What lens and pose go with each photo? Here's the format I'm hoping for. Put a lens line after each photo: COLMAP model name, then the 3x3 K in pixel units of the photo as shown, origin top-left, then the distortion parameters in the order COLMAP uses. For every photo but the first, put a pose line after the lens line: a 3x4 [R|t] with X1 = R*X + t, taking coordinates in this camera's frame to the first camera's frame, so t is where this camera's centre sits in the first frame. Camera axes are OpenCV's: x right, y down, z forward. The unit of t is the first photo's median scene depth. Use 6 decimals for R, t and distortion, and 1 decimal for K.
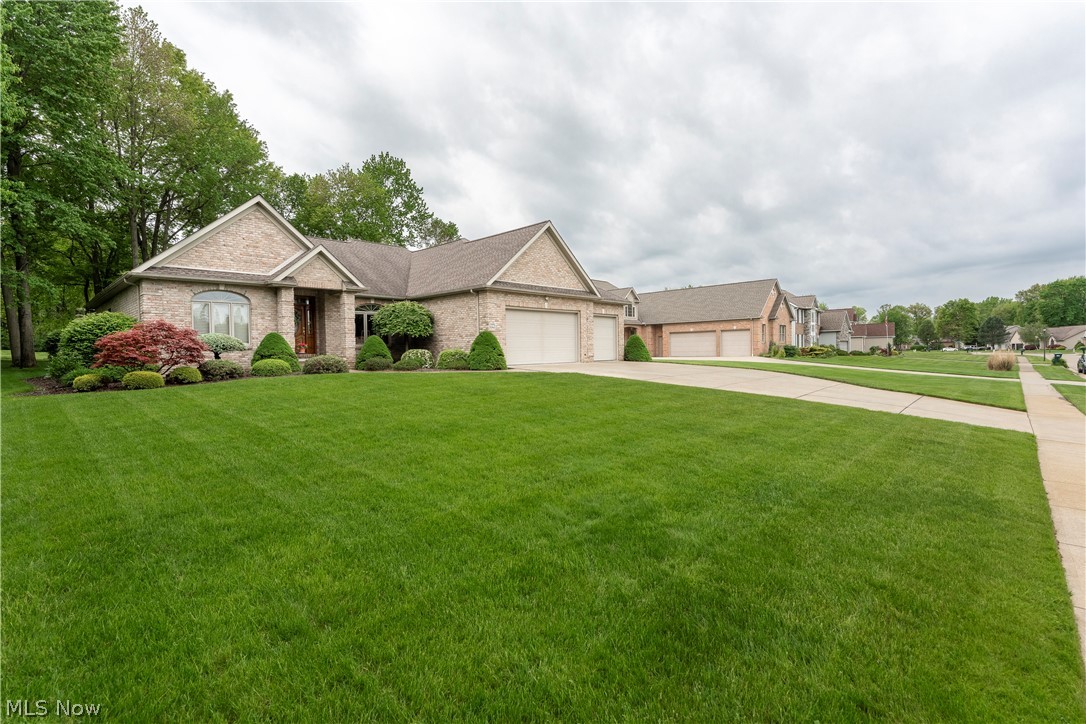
lens RADIAL K [[512.3, 0, 543.0], [0, 512.3, 362.0], [0, 0, 1]] dist [-0.001083, -0.000418]
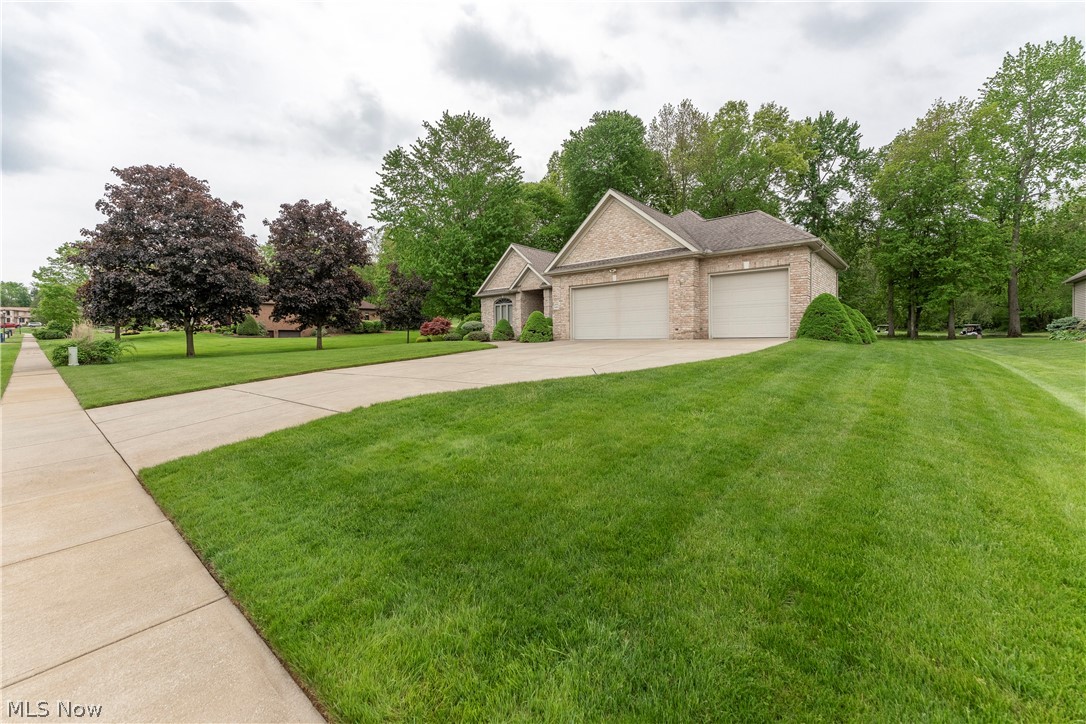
lens RADIAL K [[434.3, 0, 543.0], [0, 434.3, 362.0], [0, 0, 1]] dist [-0.000603, 0.000027]
pose [[0.036651, 0.072402, -0.996702, 0.886307], [-0.007345, 0.997365, 0.072180, -0.012335], [0.999301, 0.004675, 0.037086, 0.901914]]
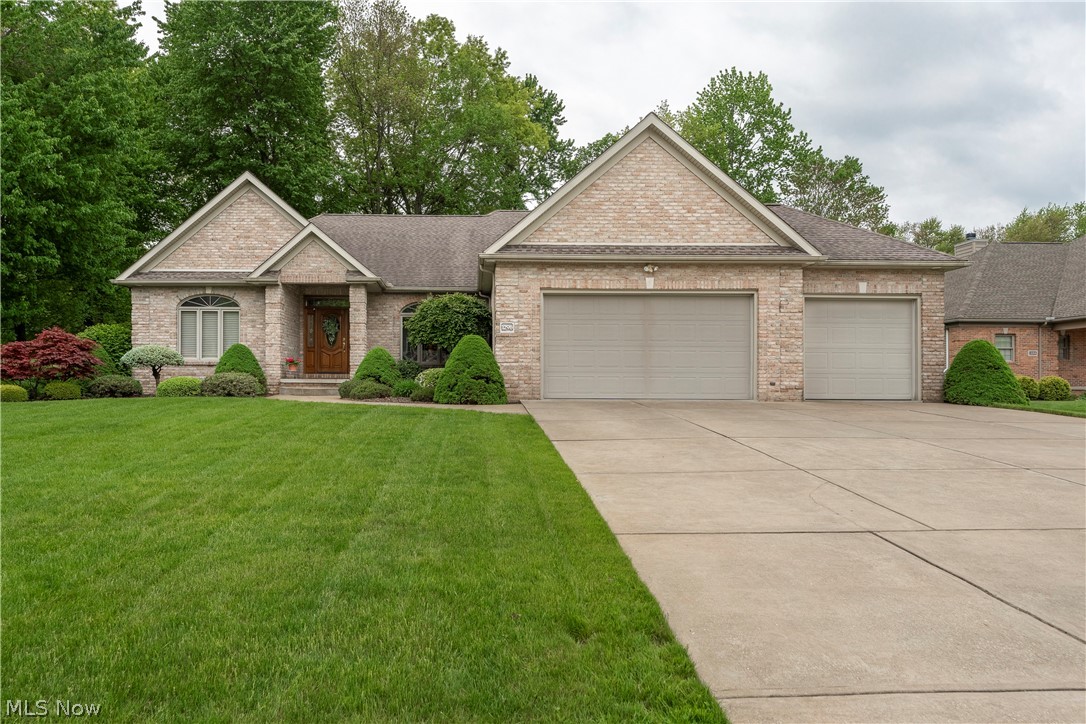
lens RADIAL K [[739.8, 0, 543.3], [0, 739.8, 396.1], [0, 0, 1]] dist [0.007838, -0.036519]
pose [[0.688648, 0.030378, -0.724459, 0.501278], [-0.032107, 0.999420, 0.011388, -0.004602], [0.724385, 0.015418, 0.689223, 0.456684]]
